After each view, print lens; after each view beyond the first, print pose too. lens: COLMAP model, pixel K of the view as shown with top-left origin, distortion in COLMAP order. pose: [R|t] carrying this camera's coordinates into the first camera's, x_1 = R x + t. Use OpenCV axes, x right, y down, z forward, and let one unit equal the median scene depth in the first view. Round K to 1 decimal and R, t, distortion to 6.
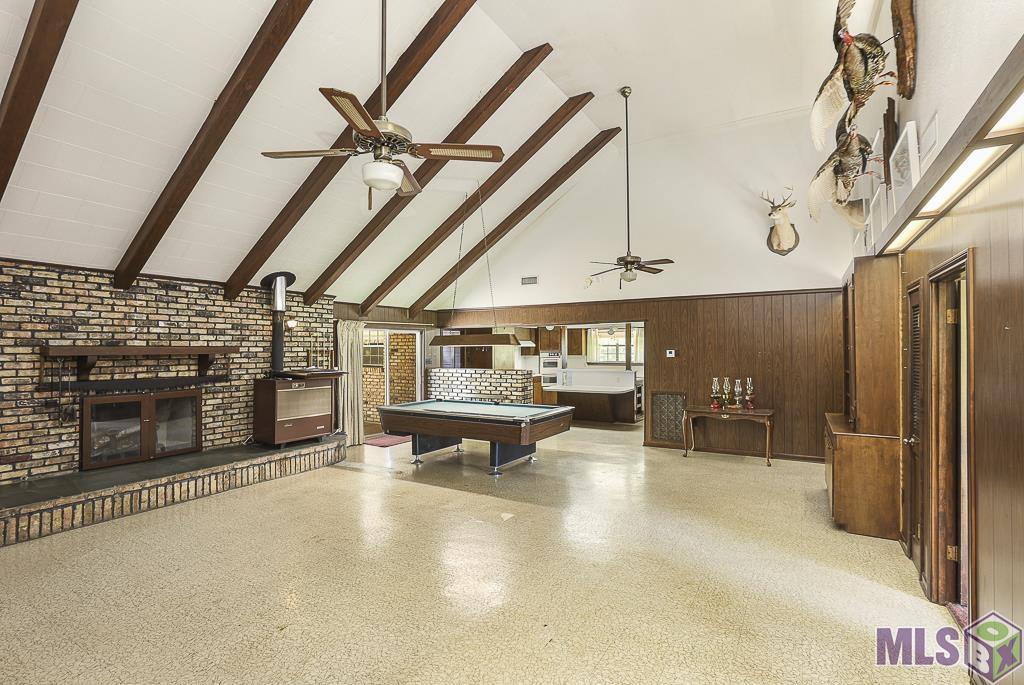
lens RADIAL K [[481.6, 0, 512.0], [0, 481.6, 342.5], [0, 0, 1]] dist [-0.080128, 0.034232]
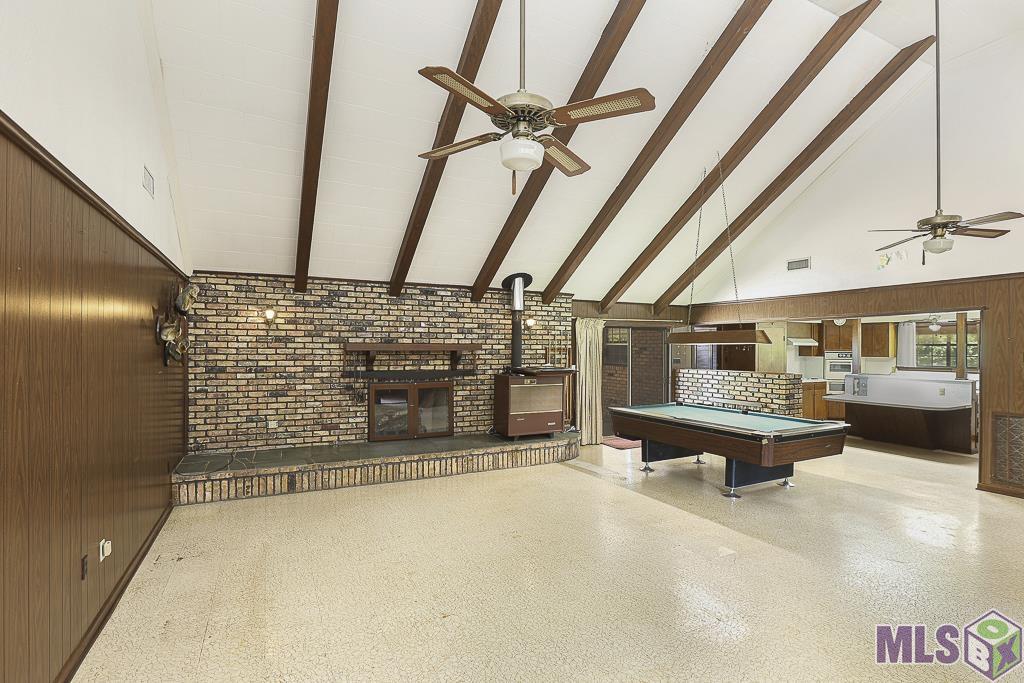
lens RADIAL K [[481.6, 0, 512.0], [0, 481.6, 341.5], [0, 0, 1]] dist [-0.080128, 0.034232]
pose [[0.837632, -0.000353, -0.546235, 0.091863], [0.000150, 1.000000, -0.000416, 0.003413], [0.546235, 0.000267, 0.837632, 0.095678]]
